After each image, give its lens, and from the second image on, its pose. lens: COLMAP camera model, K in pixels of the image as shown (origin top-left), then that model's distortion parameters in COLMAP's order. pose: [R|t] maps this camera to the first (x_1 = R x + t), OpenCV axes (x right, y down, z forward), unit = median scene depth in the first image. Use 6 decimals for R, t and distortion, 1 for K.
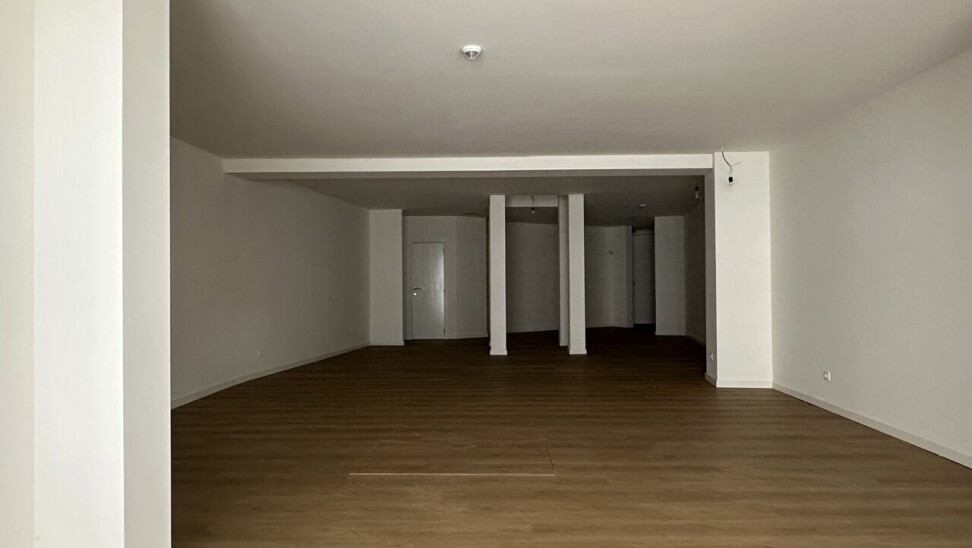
lens RADIAL K [[563.4, 0, 486.0], [0, 563.4, 274.0], [0, 0, 1]] dist [0.000599, 0.000969]
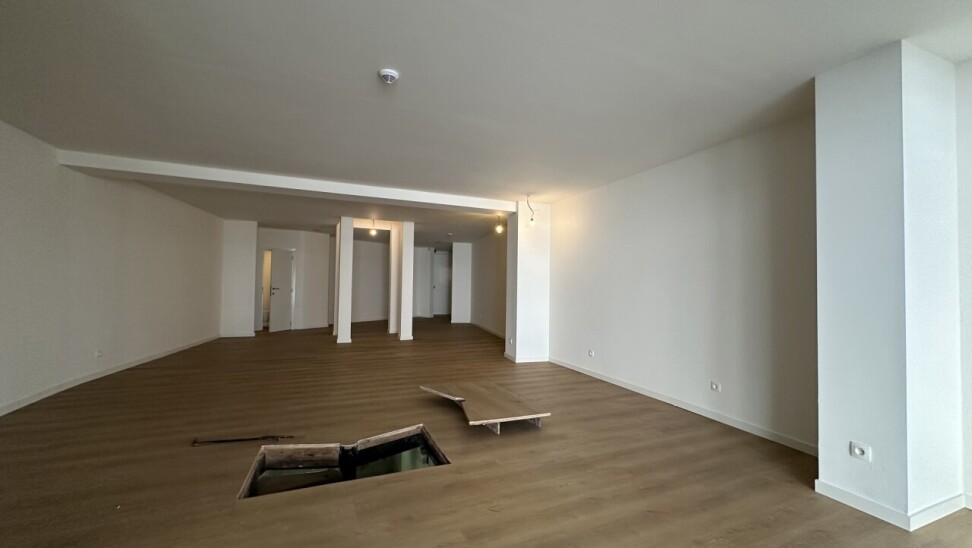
lens RADIAL K [[382.8, 0, 486.0], [0, 382.8, 274.0], [0, 0, 1]] dist [0.000264, 0.000178]
pose [[0.912592, 0.035465, 0.407330, -0.067425], [-0.030171, 0.999356, -0.019414, -0.005283], [-0.407756, 0.005428, 0.913075, 0.127298]]
